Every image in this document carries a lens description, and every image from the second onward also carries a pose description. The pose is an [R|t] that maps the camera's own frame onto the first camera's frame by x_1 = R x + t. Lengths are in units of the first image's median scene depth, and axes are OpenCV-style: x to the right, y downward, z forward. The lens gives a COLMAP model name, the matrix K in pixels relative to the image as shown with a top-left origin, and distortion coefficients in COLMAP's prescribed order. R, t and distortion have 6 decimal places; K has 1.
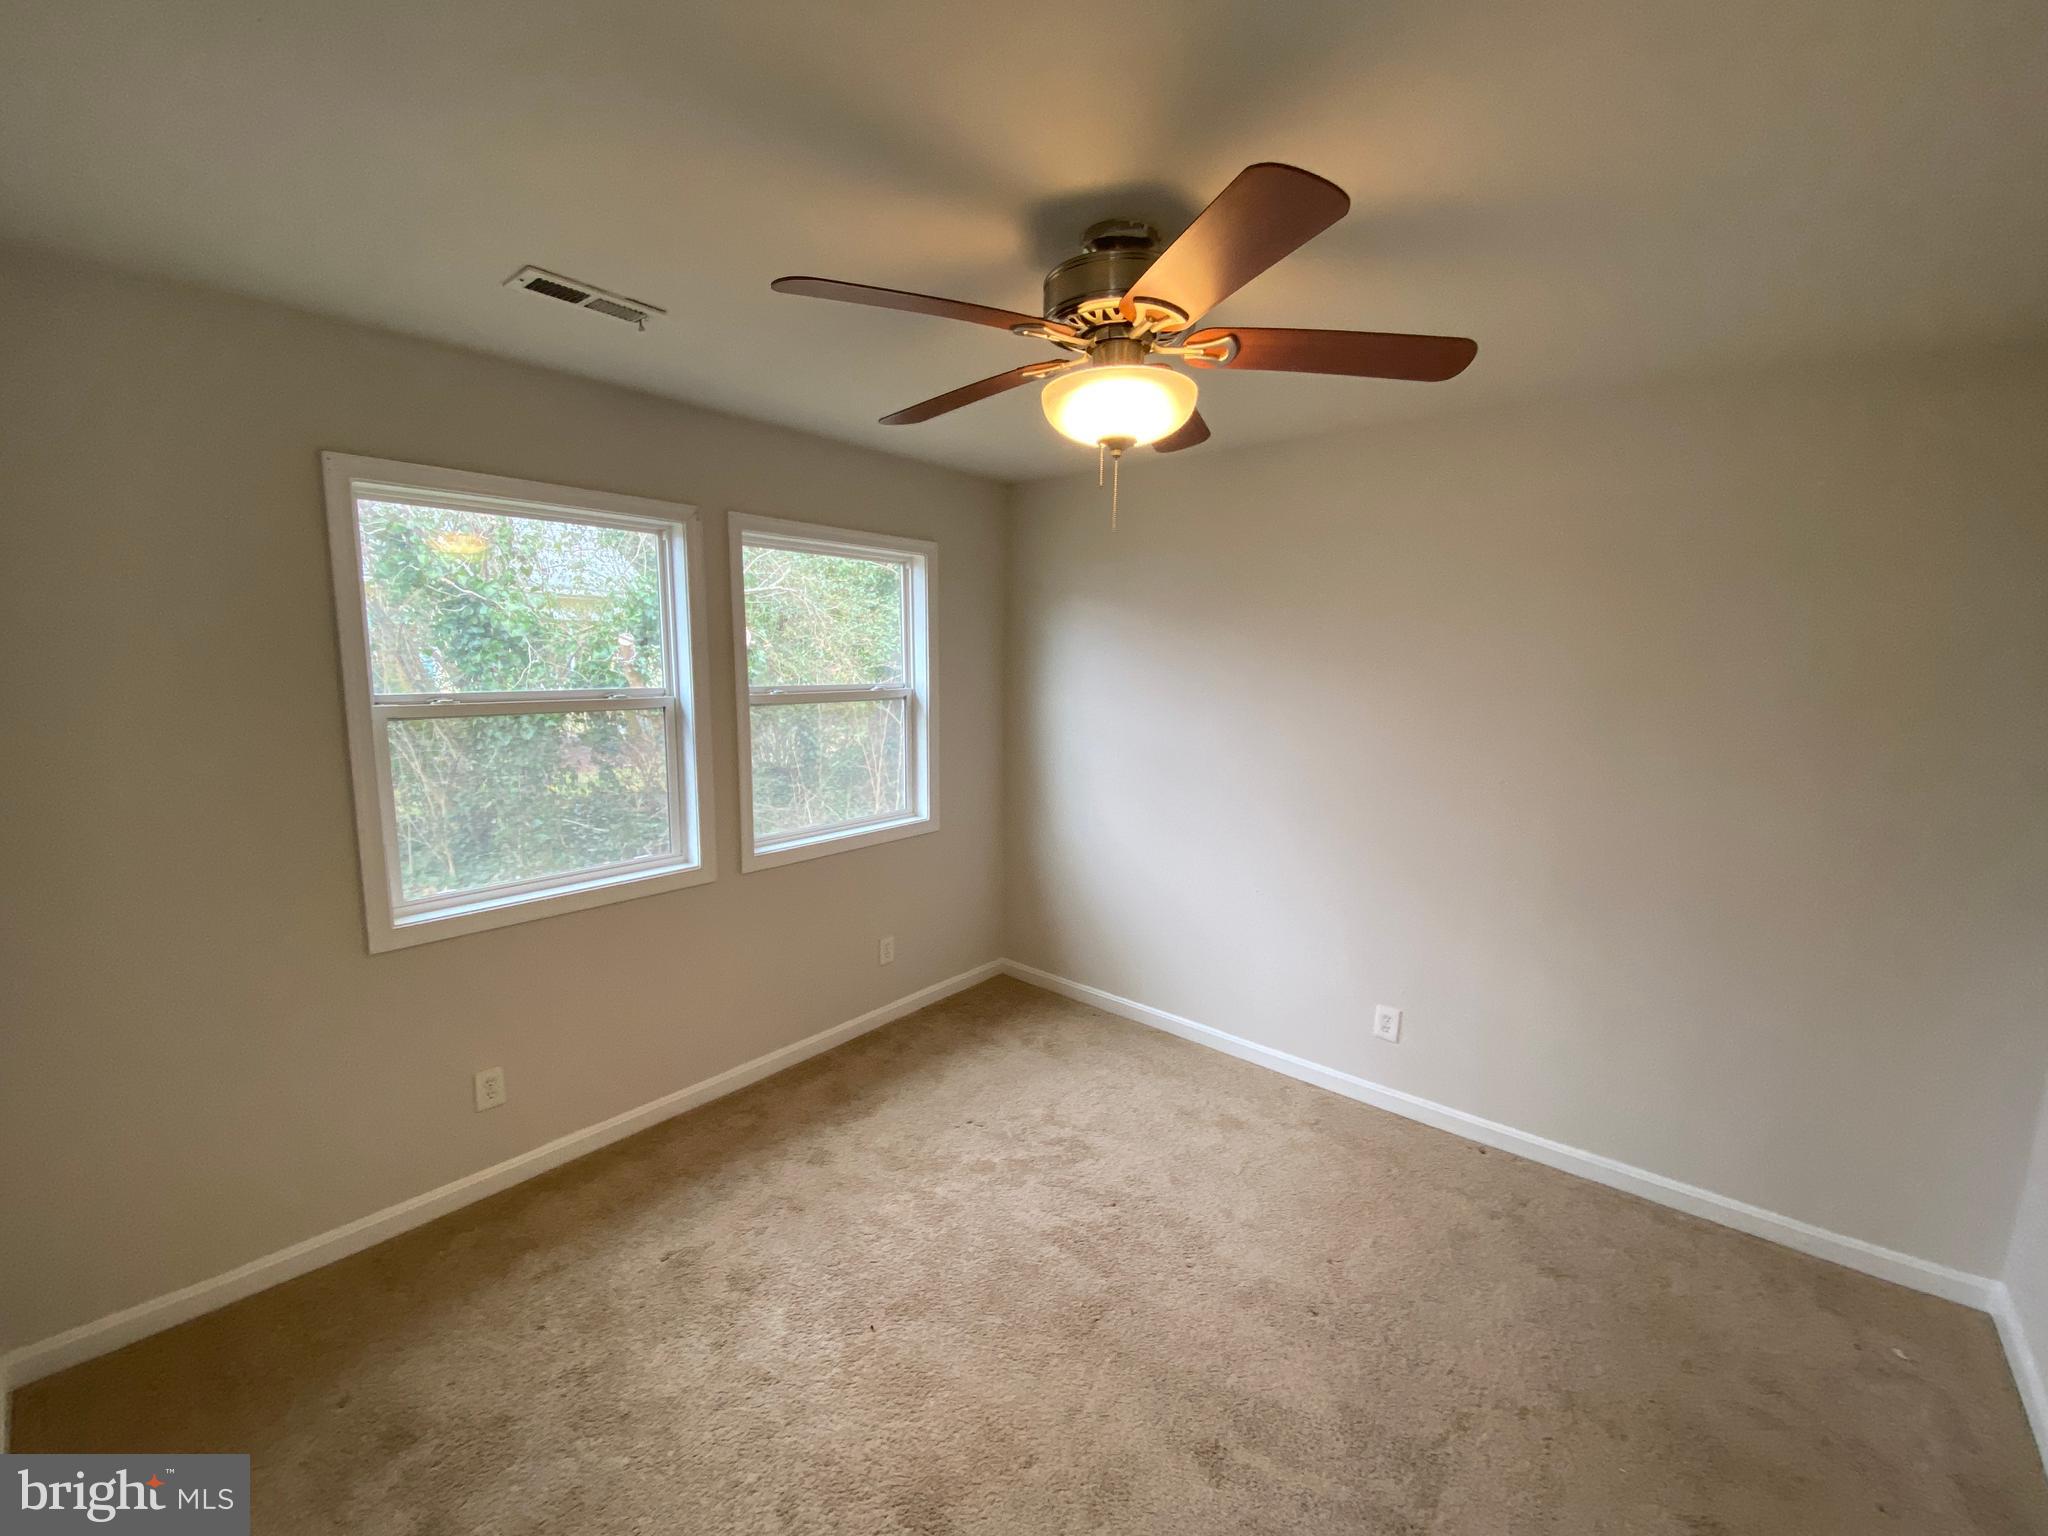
lens RADIAL K [[835.8, 0, 1024.0], [0, 835.8, 768.0], [0, 0, 1]] dist [0.018893, -0.017047]
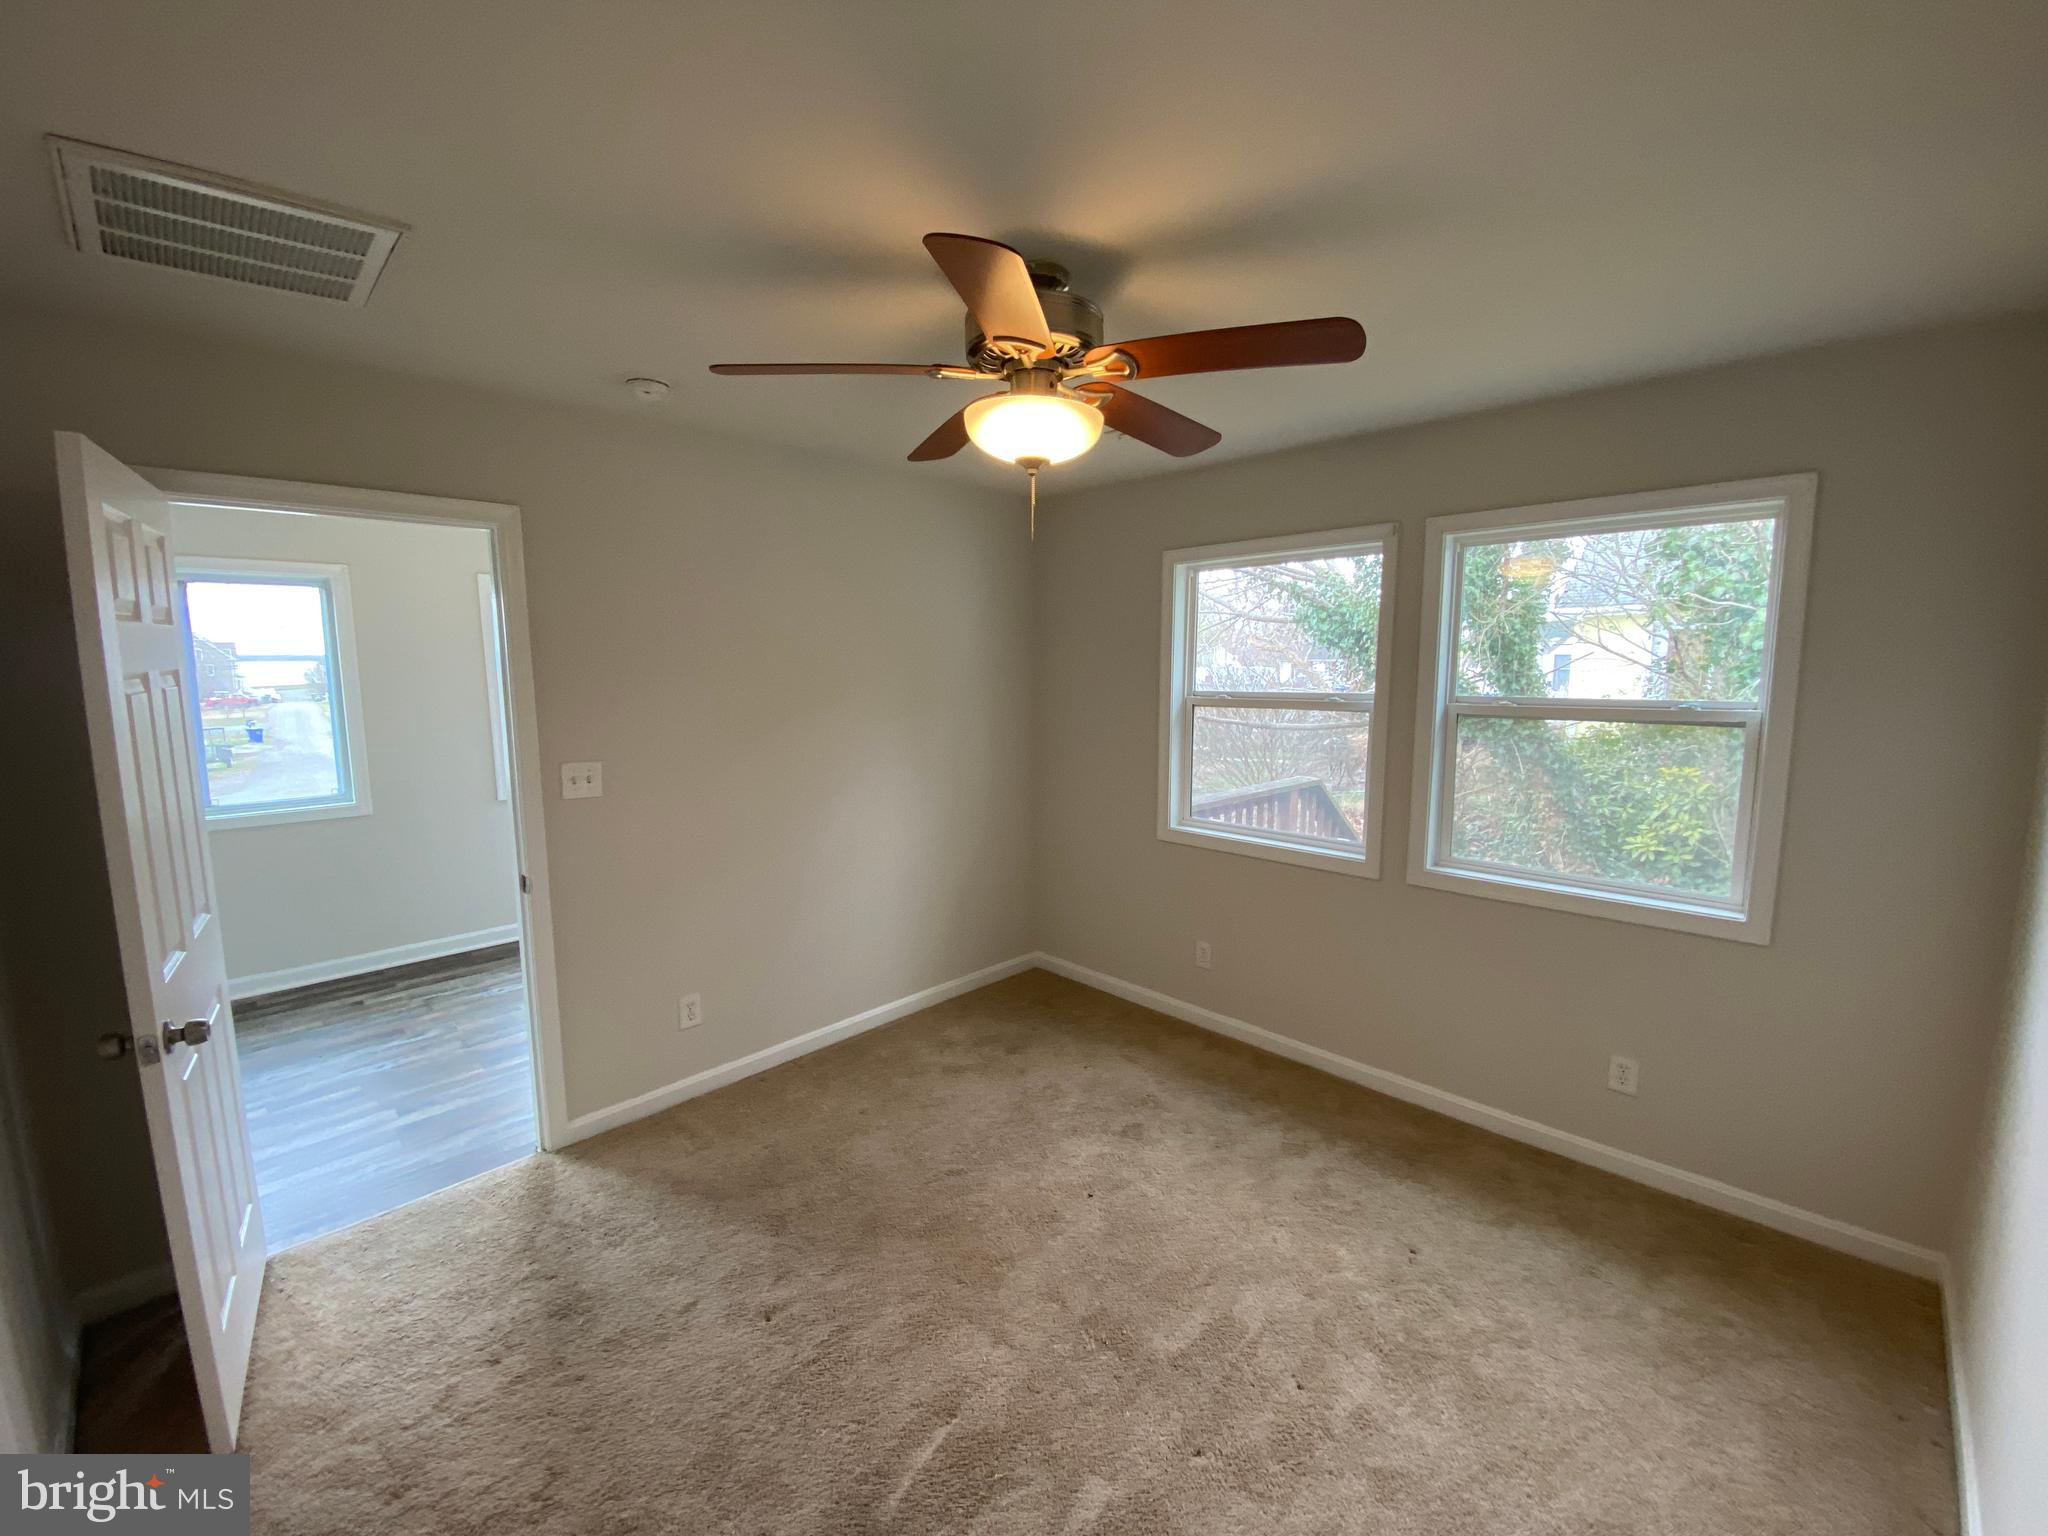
lens RADIAL K [[835.3, 0, 1026.8], [0, 835.3, 774.9], [0, 0, 1]] dist [0.046261, -0.034769]
pose [[-0.089165, 0.118594, -0.988931, 0.741722], [-0.138812, 0.981717, 0.130244, -0.074277], [0.986296, 0.148889, -0.071072, 0.668358]]
